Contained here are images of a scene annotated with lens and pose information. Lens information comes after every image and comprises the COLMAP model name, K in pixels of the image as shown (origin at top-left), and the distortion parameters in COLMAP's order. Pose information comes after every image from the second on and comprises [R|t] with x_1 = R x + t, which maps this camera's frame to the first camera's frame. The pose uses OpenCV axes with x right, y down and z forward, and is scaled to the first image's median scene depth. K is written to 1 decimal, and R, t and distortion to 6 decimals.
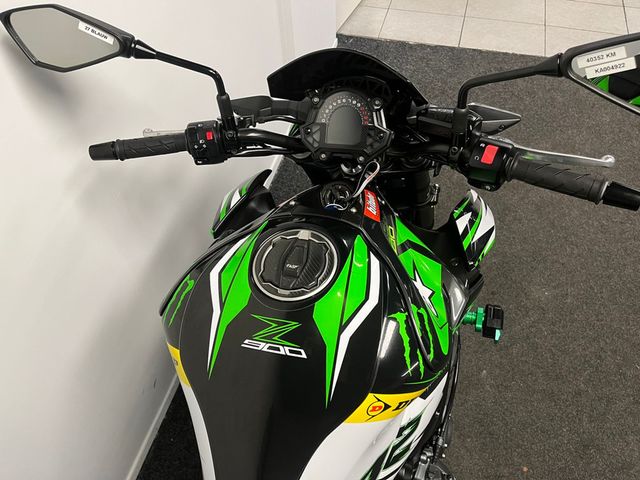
lens RADIAL K [[496.3, 0, 320.0], [0, 496.3, 240.0], [0, 0, 1]] dist [0.023151, -0.005516]
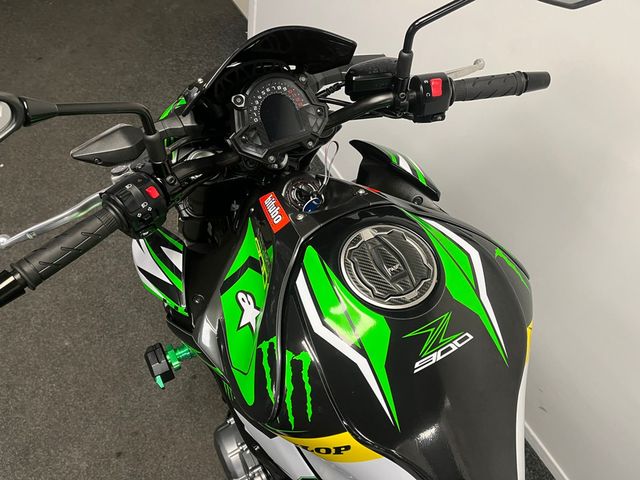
lens RADIAL K [[496.3, 0, 320.0], [0, 496.3, 240.0], [0, 0, 1]] dist [0.023151, -0.005516]
pose [[0.682893, -0.477345, 0.552991, -0.635240], [0.456799, 0.869762, 0.186679, -0.224119], [-0.570081, 0.125124, 0.812005, 0.360793]]
